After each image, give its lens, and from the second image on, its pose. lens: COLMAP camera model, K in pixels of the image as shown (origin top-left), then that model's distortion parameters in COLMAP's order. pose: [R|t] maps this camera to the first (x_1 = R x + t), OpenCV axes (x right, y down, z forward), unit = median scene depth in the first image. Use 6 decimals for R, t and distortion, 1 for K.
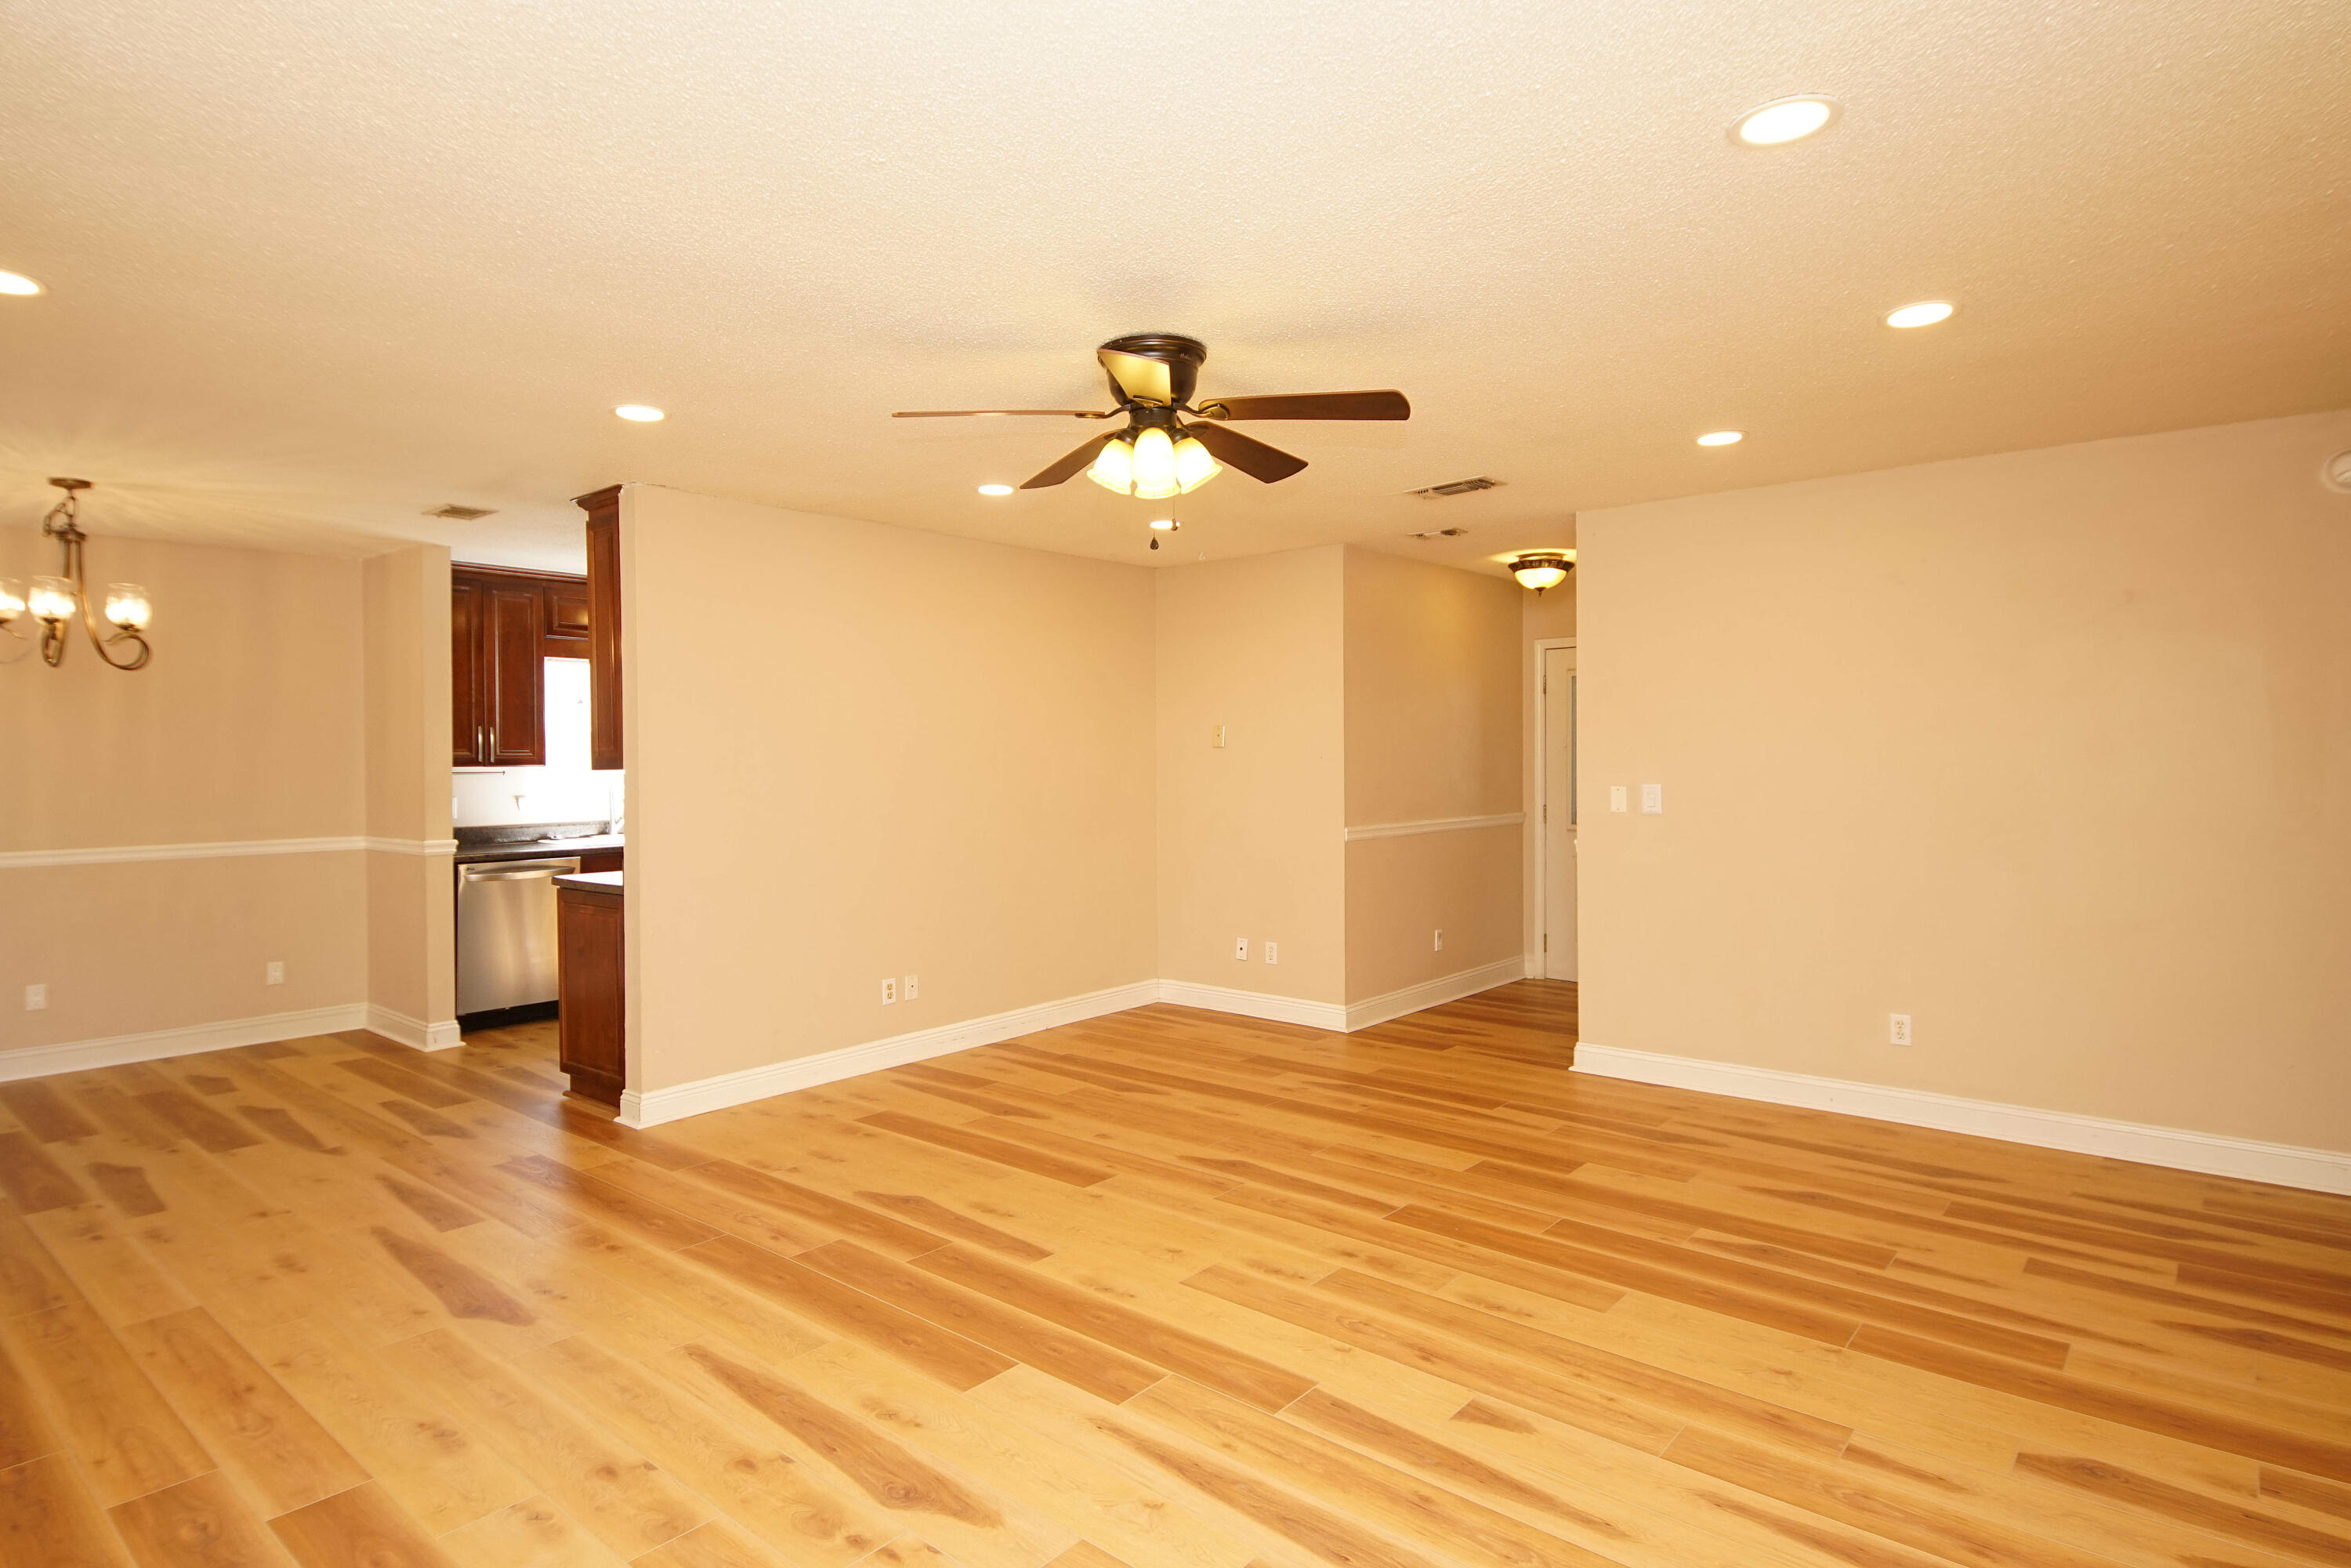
lens RADIAL K [[1263.2, 0, 1163.9], [0, 1263.2, 784.5], [0, 0, 1]] dist [0.034698, -0.030851]
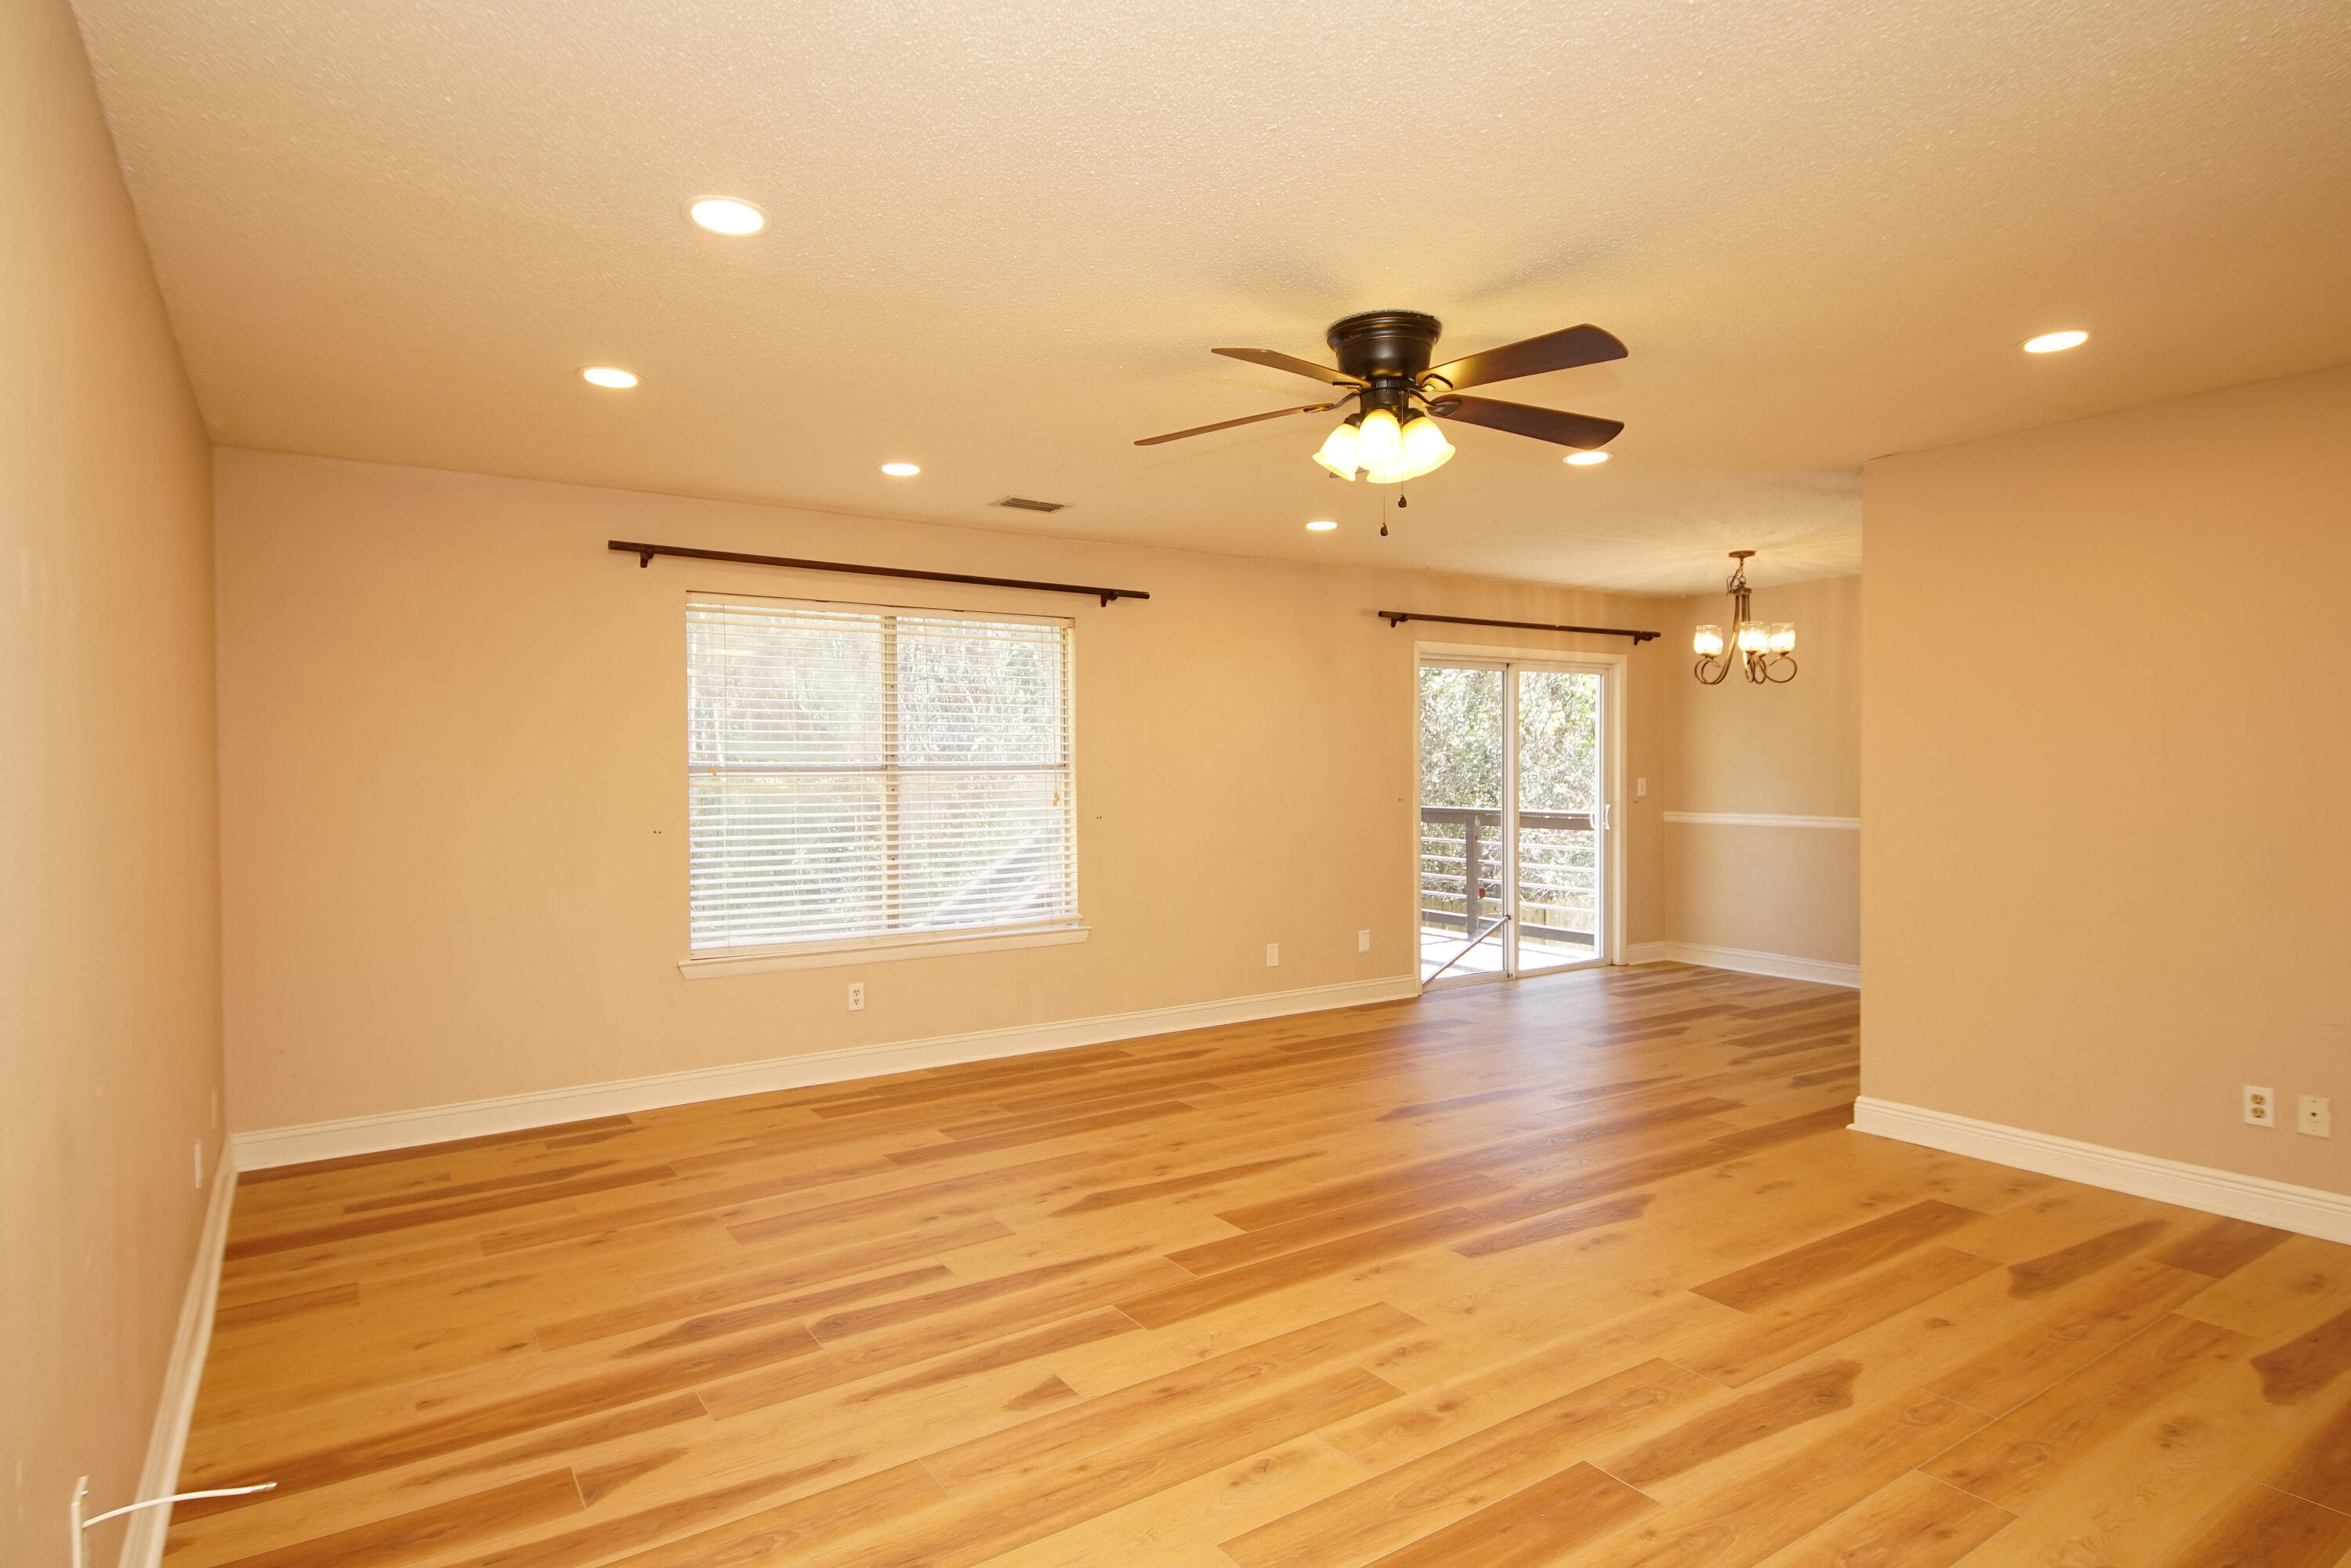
lens RADIAL K [[1263.2, 0, 1155.5], [0, 1263.2, 797.1], [0, 0, 1]] dist [0.034698, -0.030851]
pose [[-0.284864, 0.035819, -0.957898, 0.889576], [-0.014364, 0.999030, 0.041629, -0.022245], [0.958460, 0.025618, -0.284074, 1.014381]]
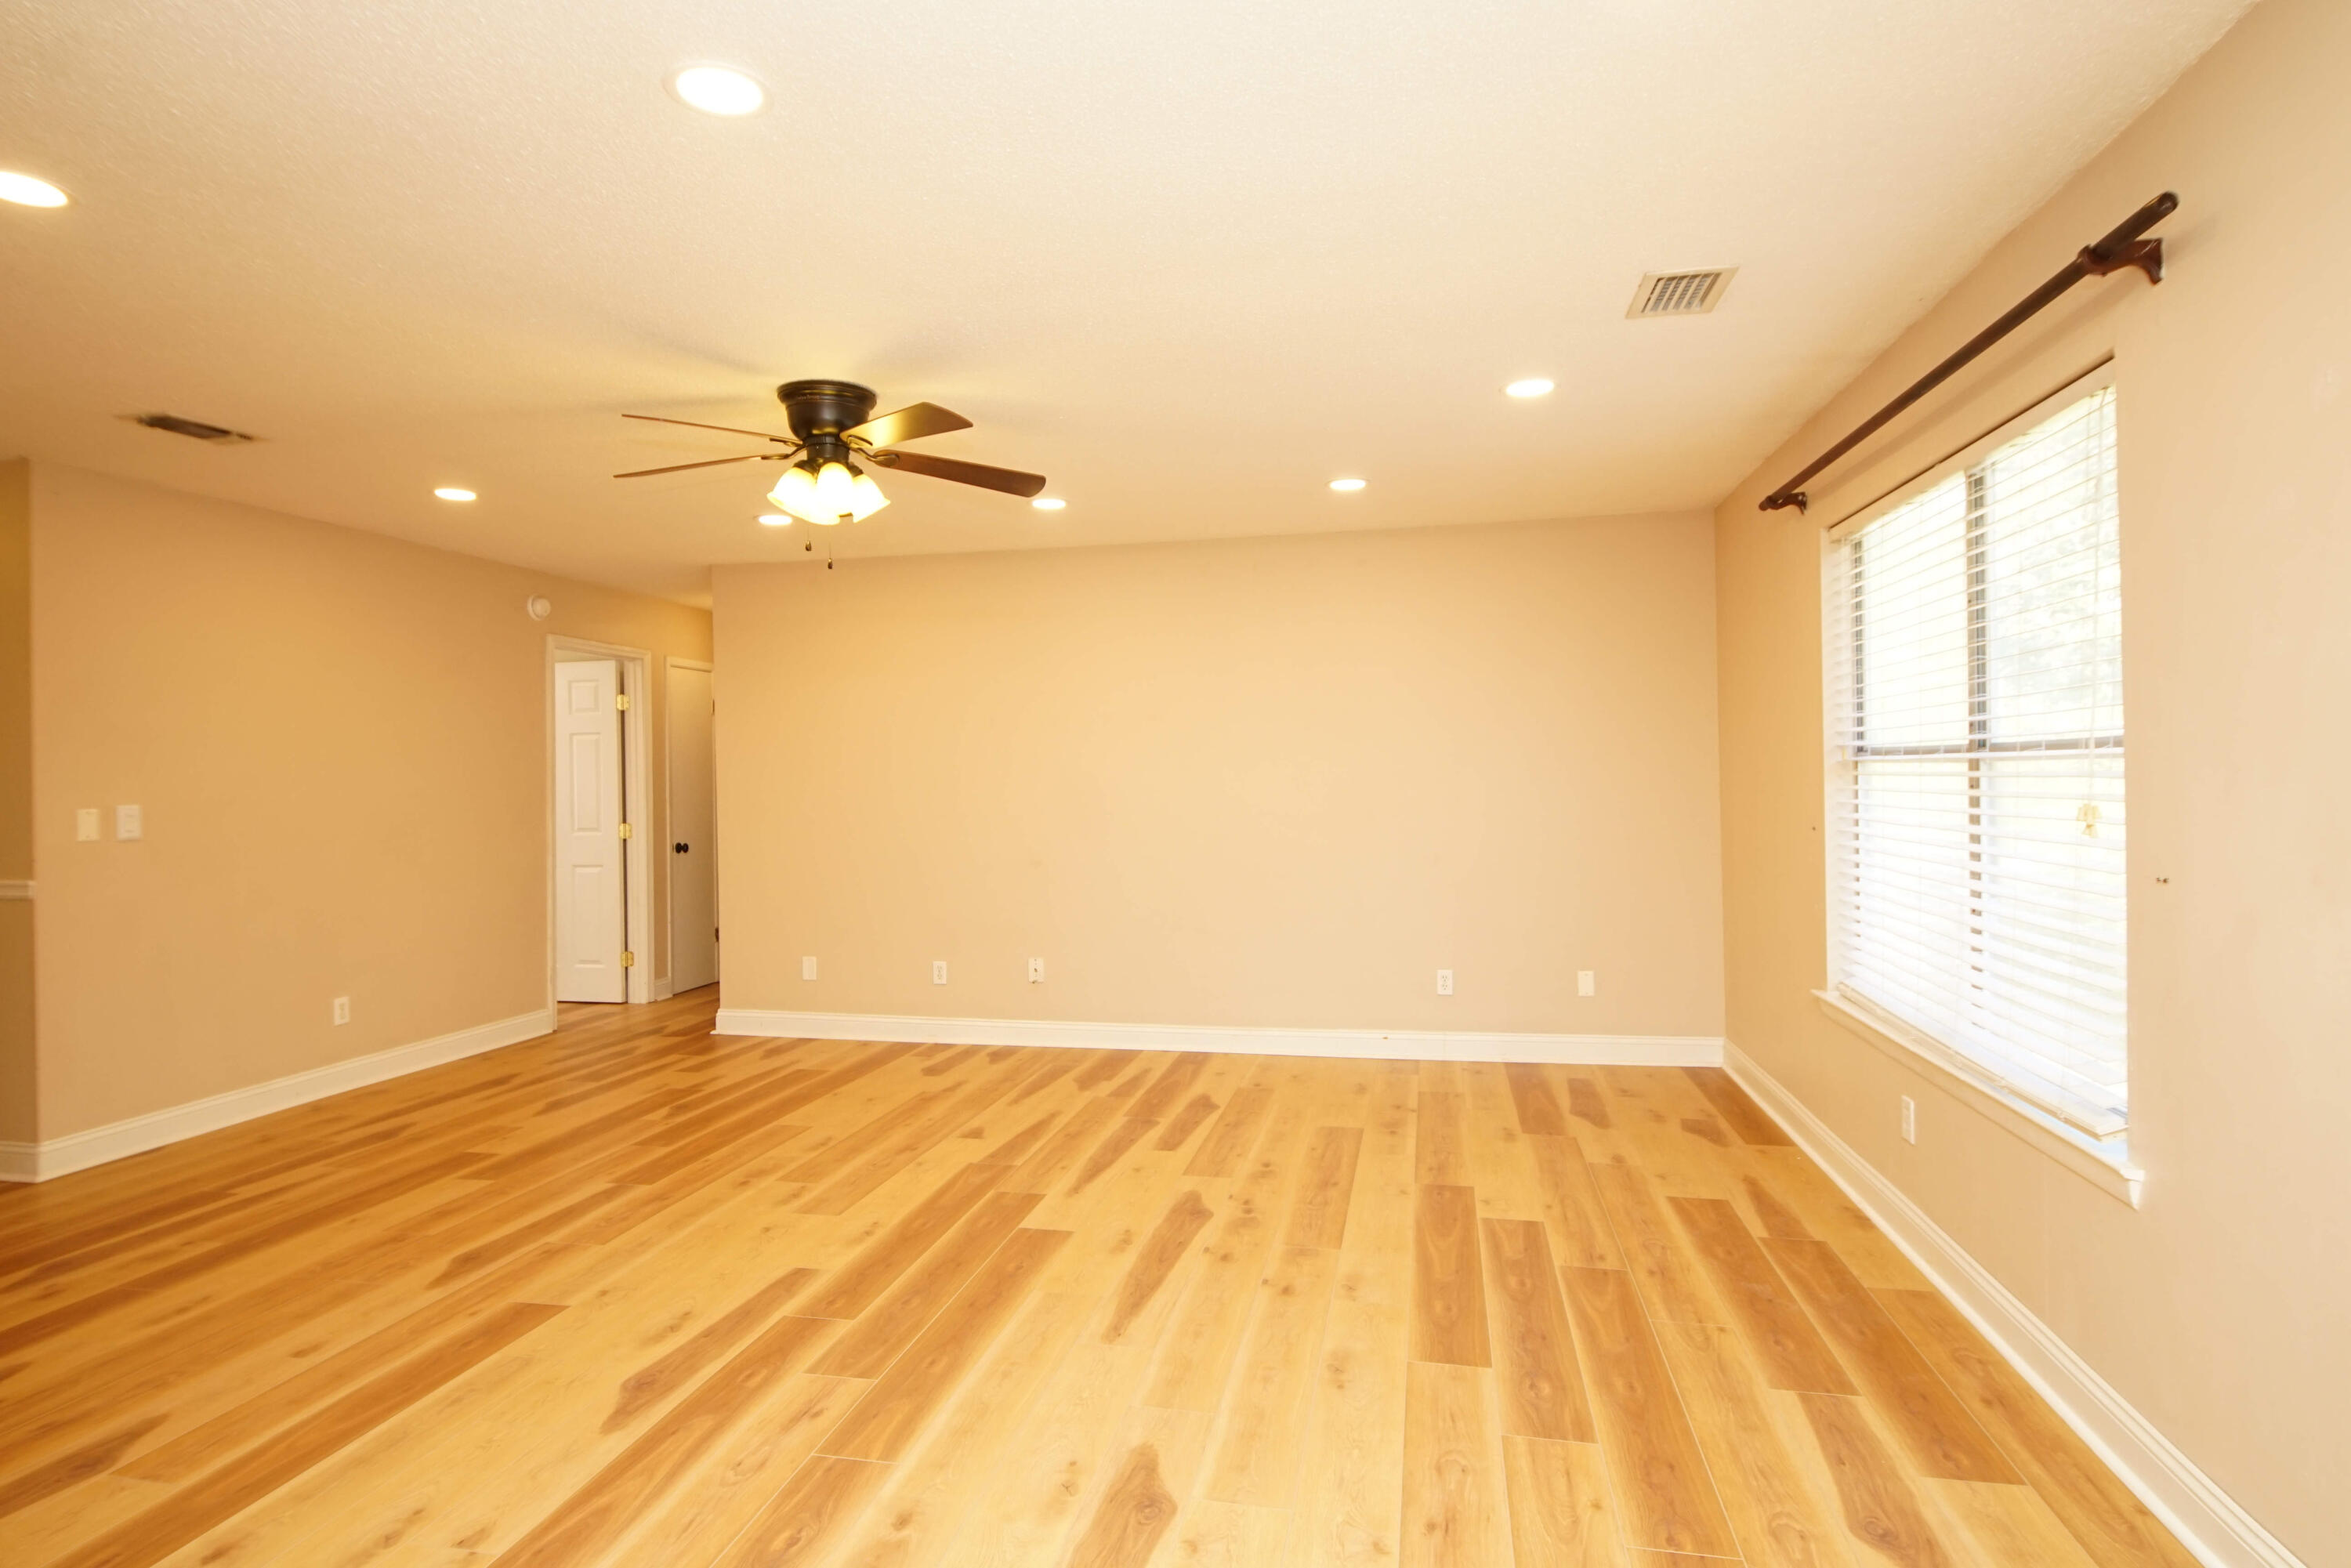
lens RADIAL K [[1263.2, 0, 1154.5], [0, 1263.2, 777.8], [0, 0, 1]] dist [0.034698, -0.030851]
pose [[-0.468520, 0.013148, 0.883355, -1.043453], [0.039271, 0.999211, 0.005956, 0.005434], [-0.882580, 0.037481, -0.468666, 1.171784]]
